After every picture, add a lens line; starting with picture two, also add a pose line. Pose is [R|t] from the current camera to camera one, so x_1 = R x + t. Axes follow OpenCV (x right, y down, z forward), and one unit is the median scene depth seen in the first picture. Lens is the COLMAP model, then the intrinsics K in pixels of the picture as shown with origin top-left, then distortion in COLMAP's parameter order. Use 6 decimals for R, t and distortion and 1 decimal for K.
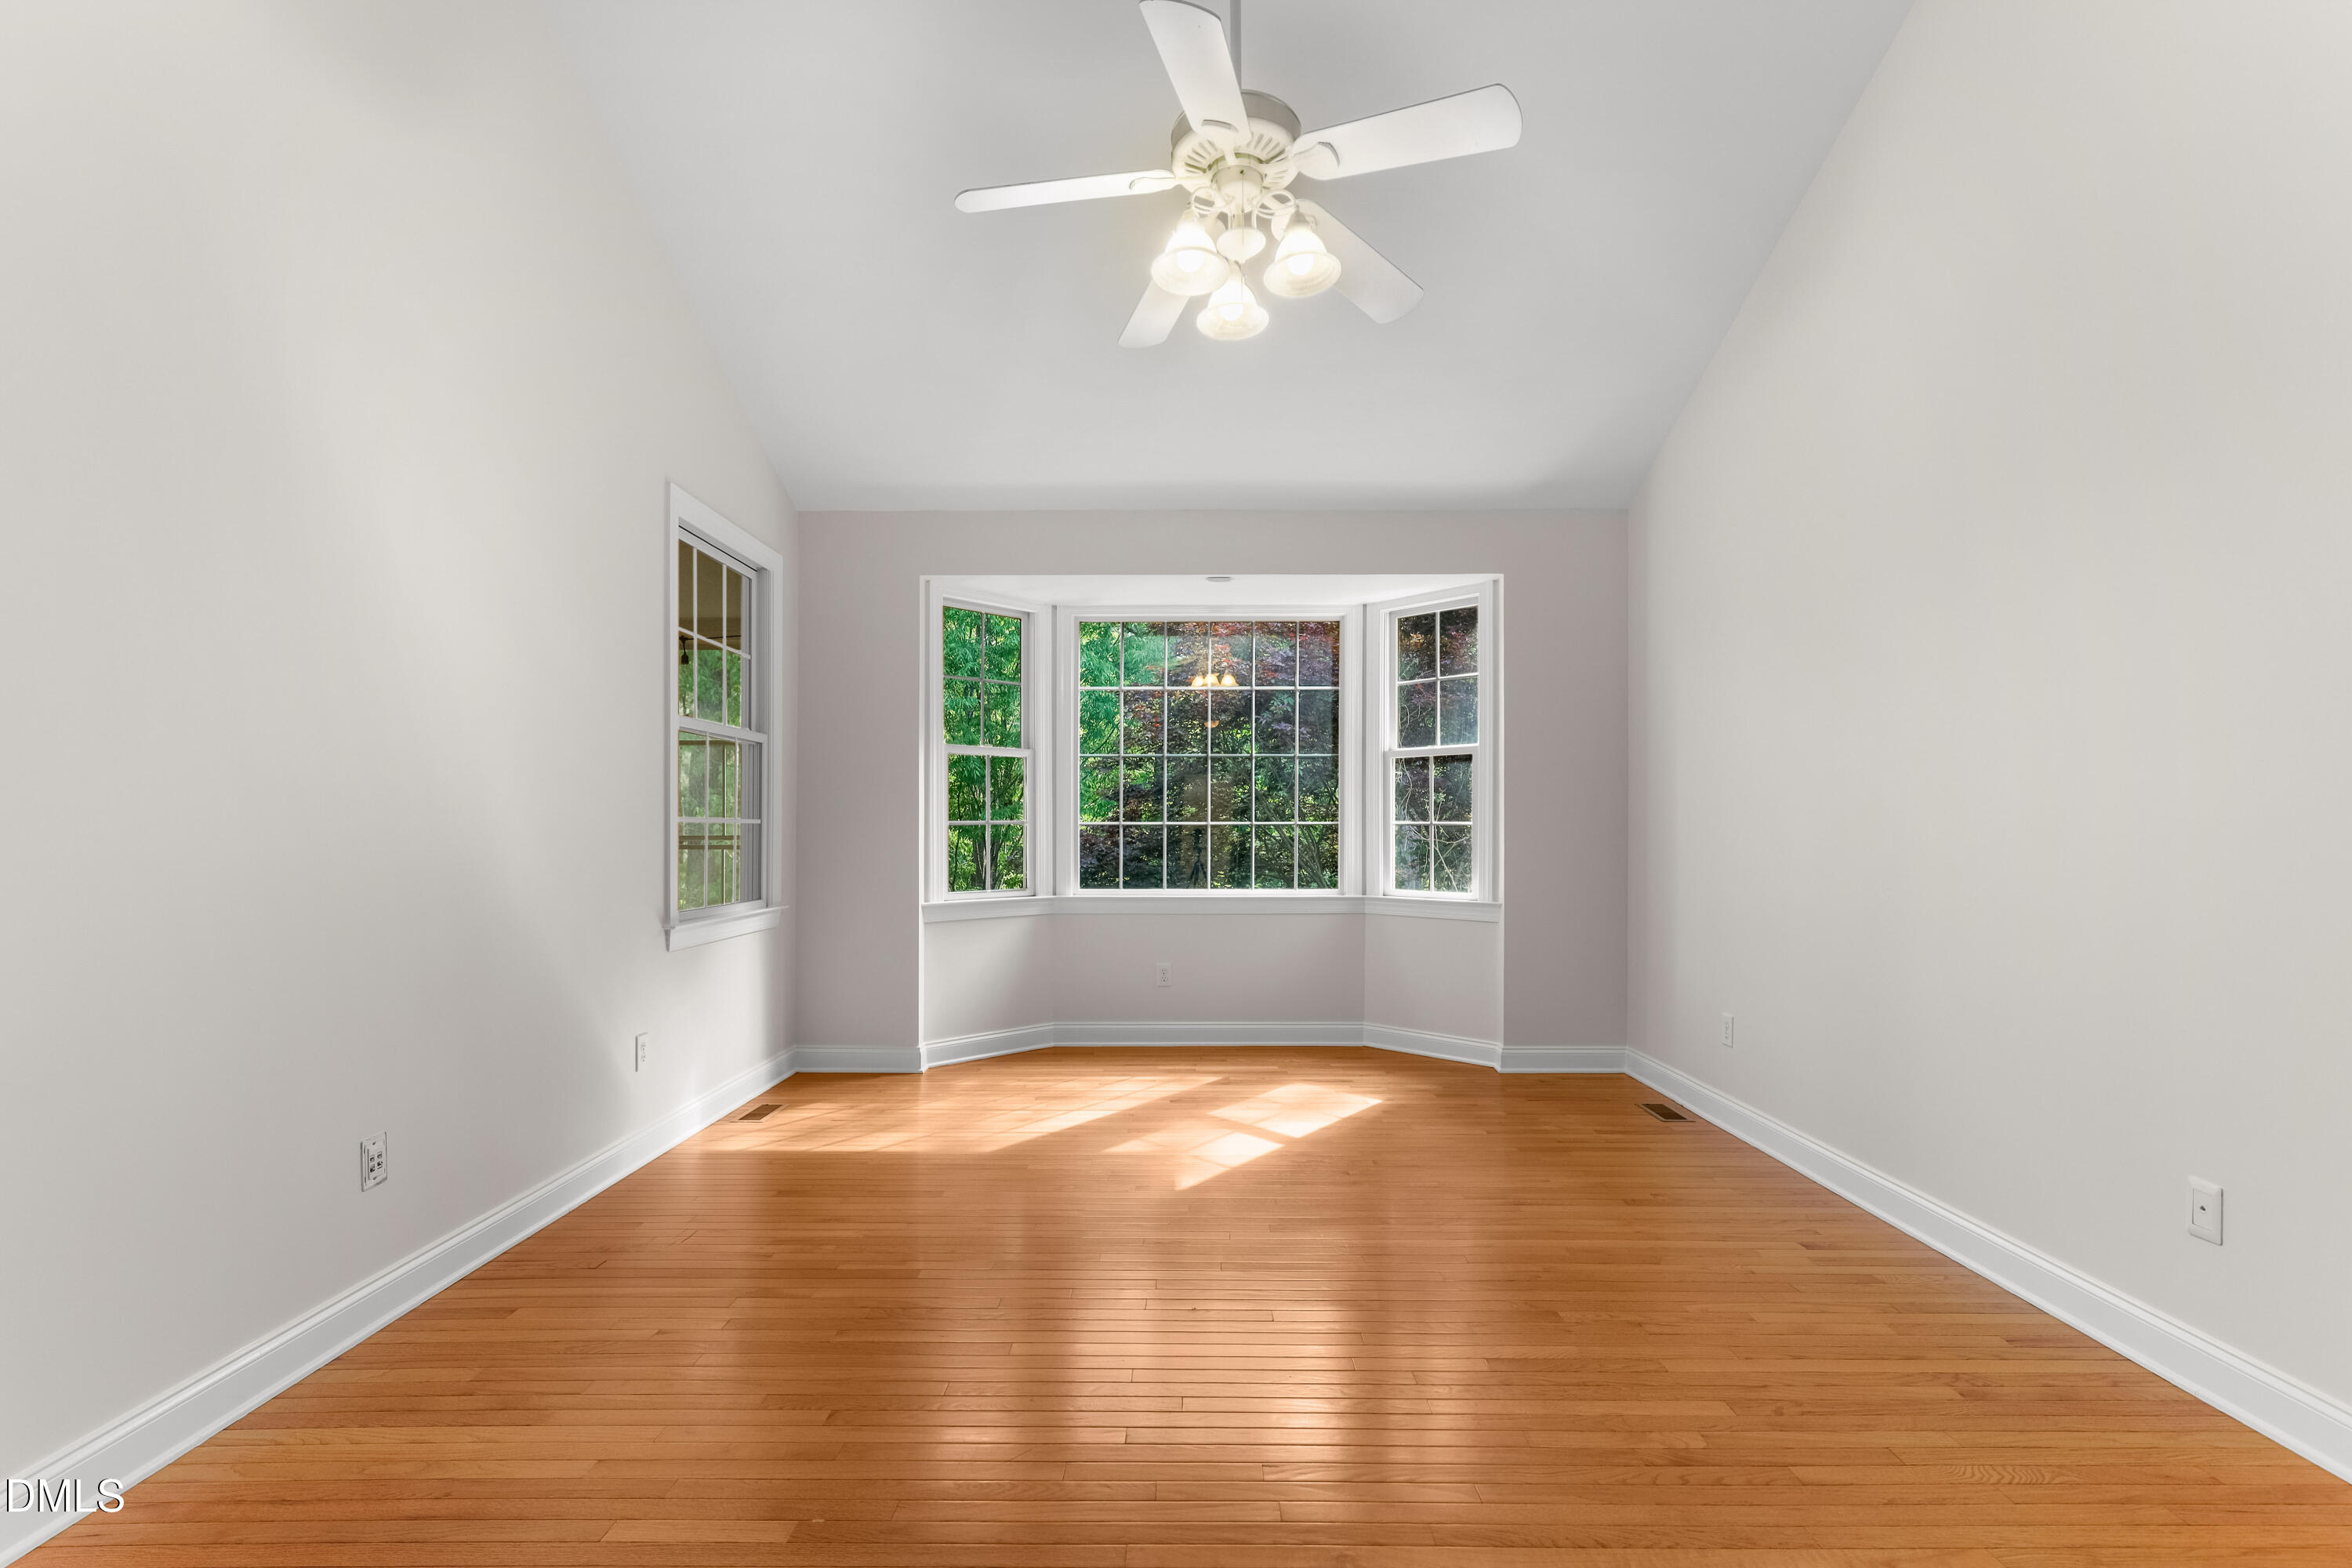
lens RADIAL K [[1063.3, 0, 1174.4], [0, 1063.3, 807.2], [0, 0, 1]] dist [0.000442, -0.000518]
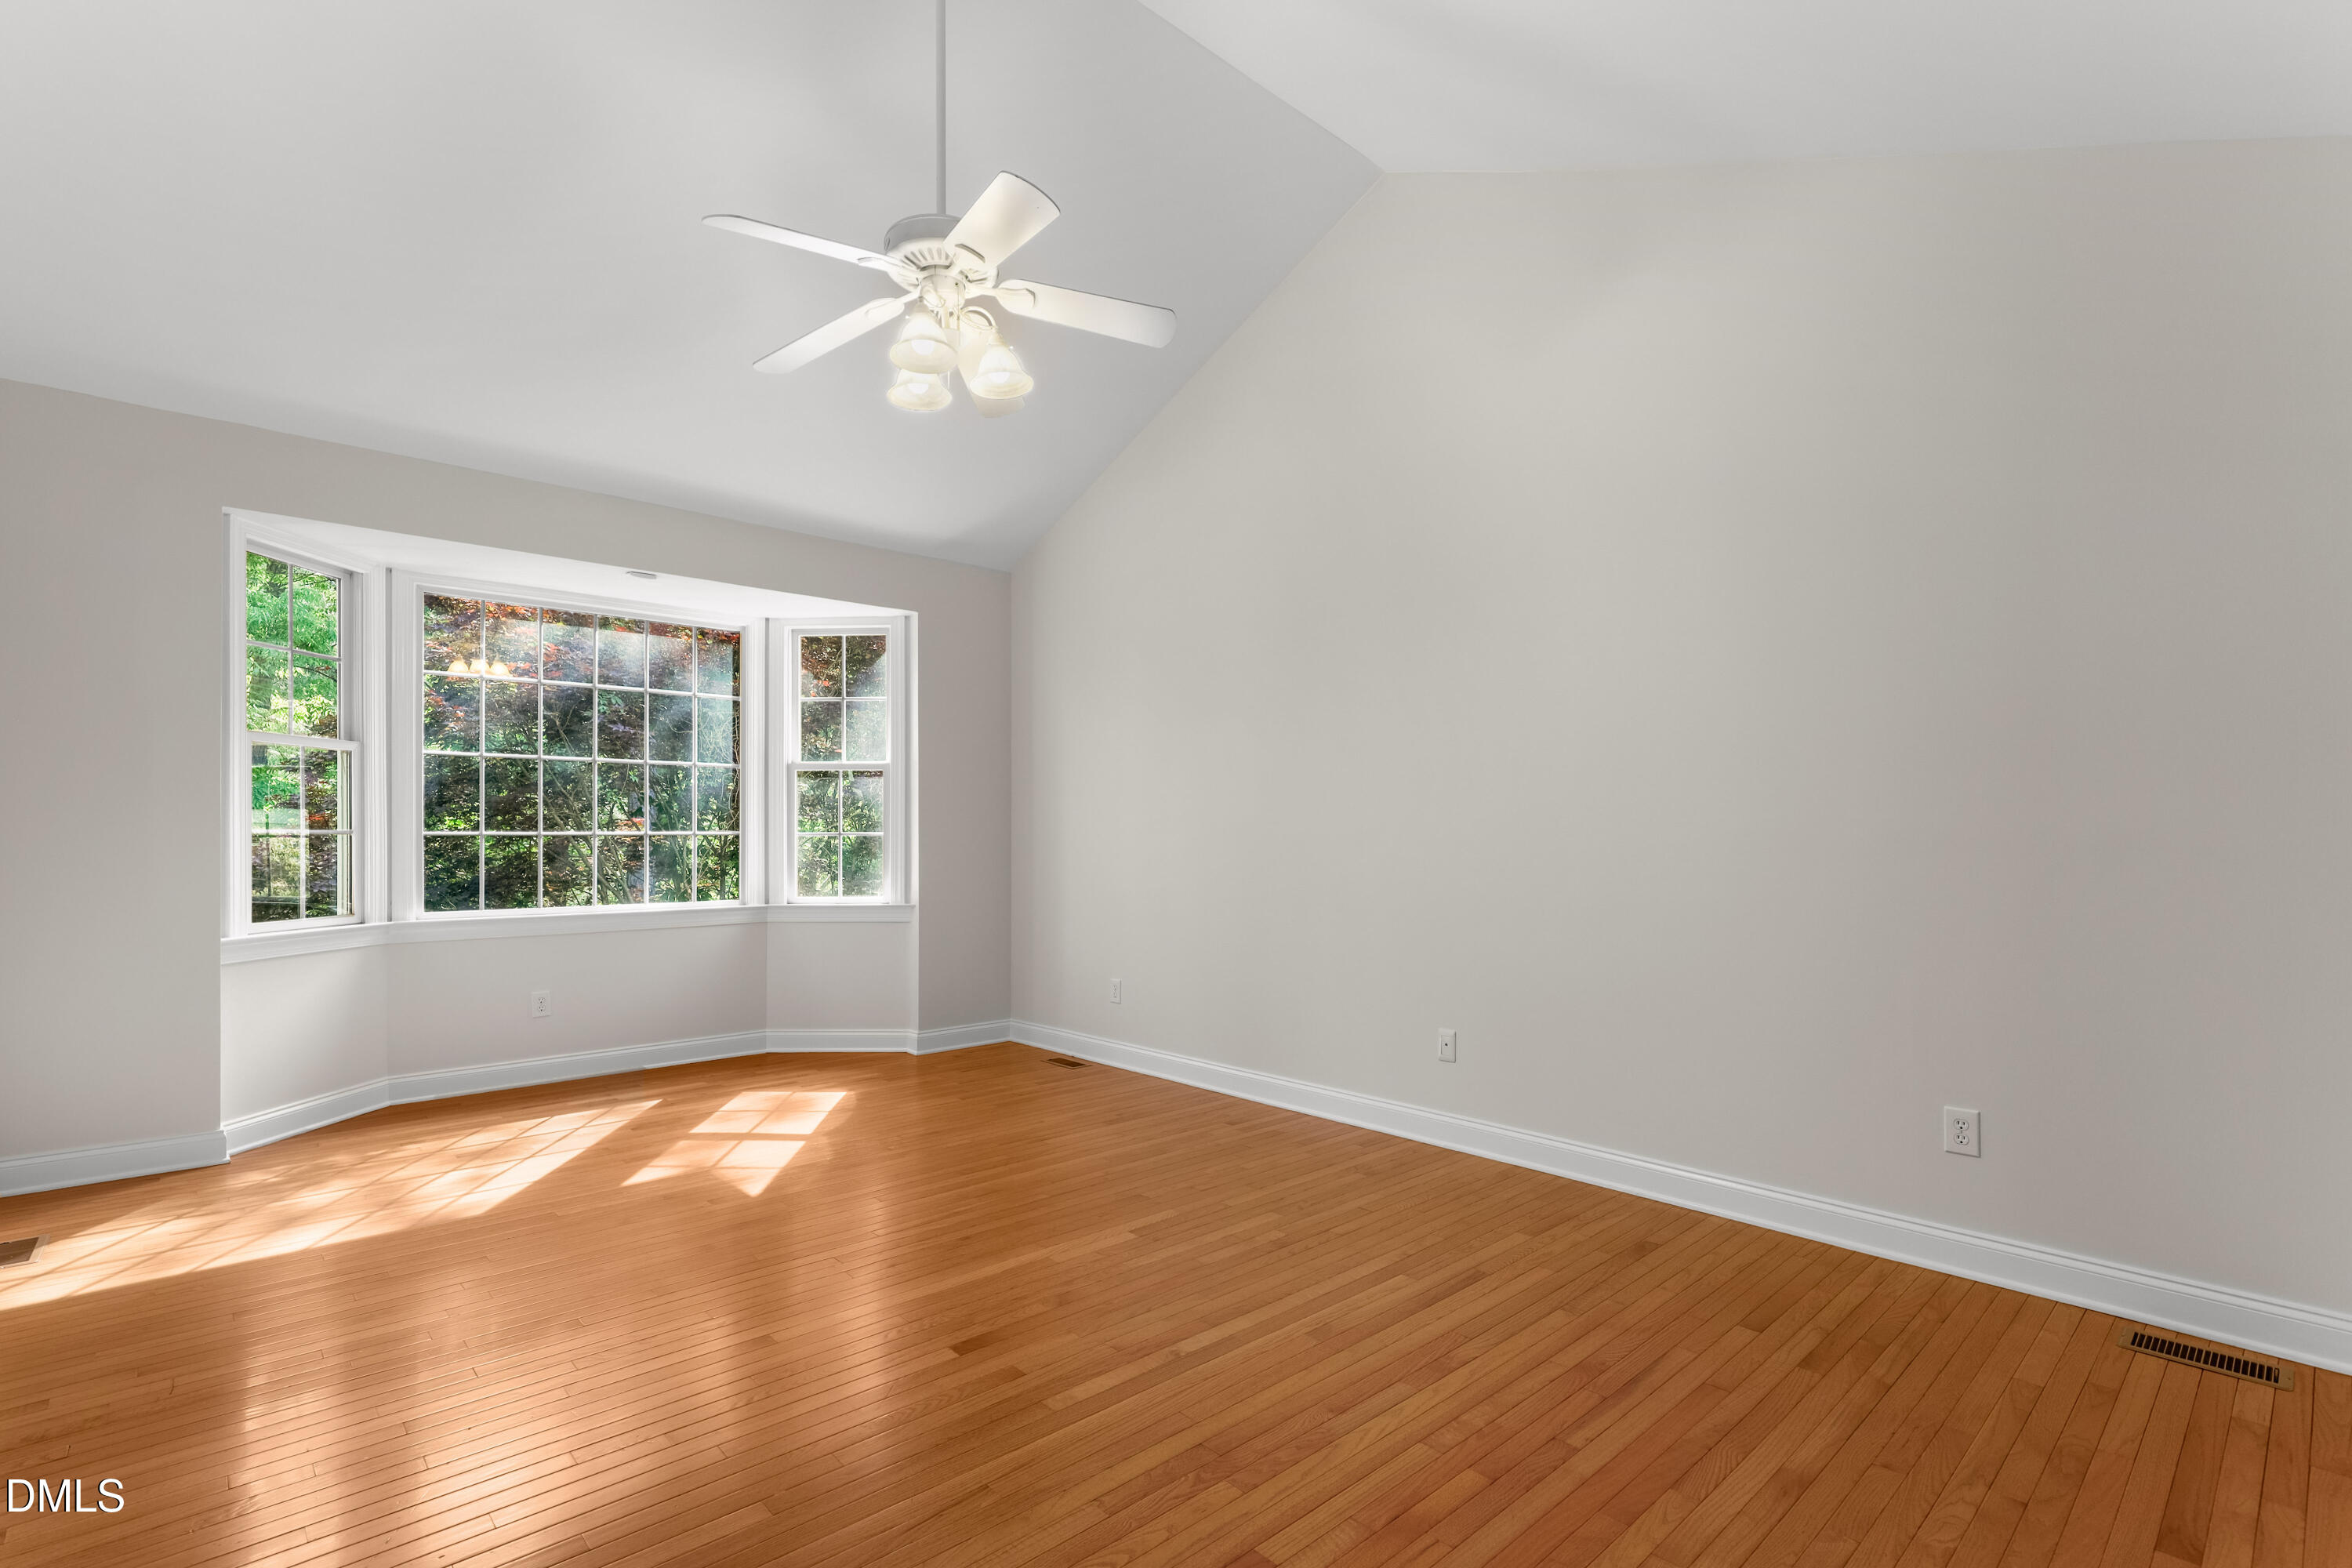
lens RADIAL K [[1063.3, 0, 1174.4], [0, 1063.3, 807.2], [0, 0, 1]] dist [0.000442, -0.000518]
pose [[0.739041, 0.016584, 0.673457, -0.247464], [-0.010704, 0.999860, -0.012875, -0.001397], [-0.673576, 0.002306, 0.739115, -0.016040]]
